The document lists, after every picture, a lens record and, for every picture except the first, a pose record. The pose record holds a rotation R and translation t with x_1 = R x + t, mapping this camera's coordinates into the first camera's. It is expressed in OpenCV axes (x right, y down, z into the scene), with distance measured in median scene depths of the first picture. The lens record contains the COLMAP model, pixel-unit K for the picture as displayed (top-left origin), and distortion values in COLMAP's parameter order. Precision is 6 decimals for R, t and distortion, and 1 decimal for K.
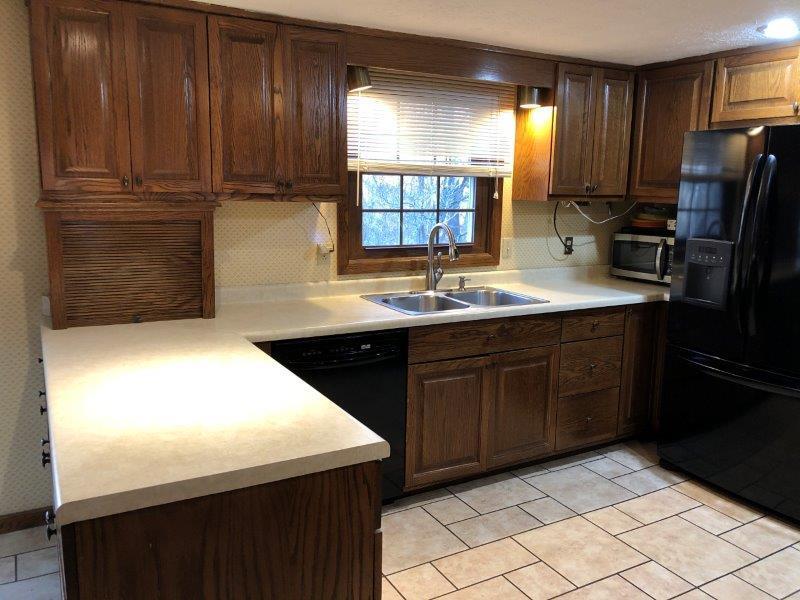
lens RADIAL K [[654.9, 0, 403.9], [0, 654.9, 299.4], [0, 0, 1]] dist [0.039857, -0.034651]
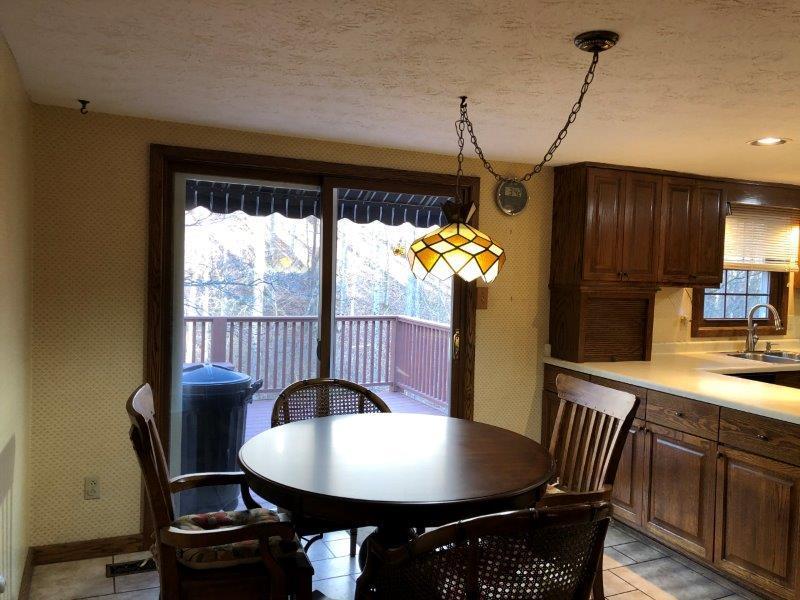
lens RADIAL K [[654.9, 0, 400.8], [0, 654.9, 293.7], [0, 0, 1]] dist [0.039857, -0.034651]
pose [[0.996627, 0.019295, -0.079766, -0.600410], [-0.029471, 0.991281, -0.128428, 0.069673], [0.076592, 0.130346, 0.988506, -0.481493]]
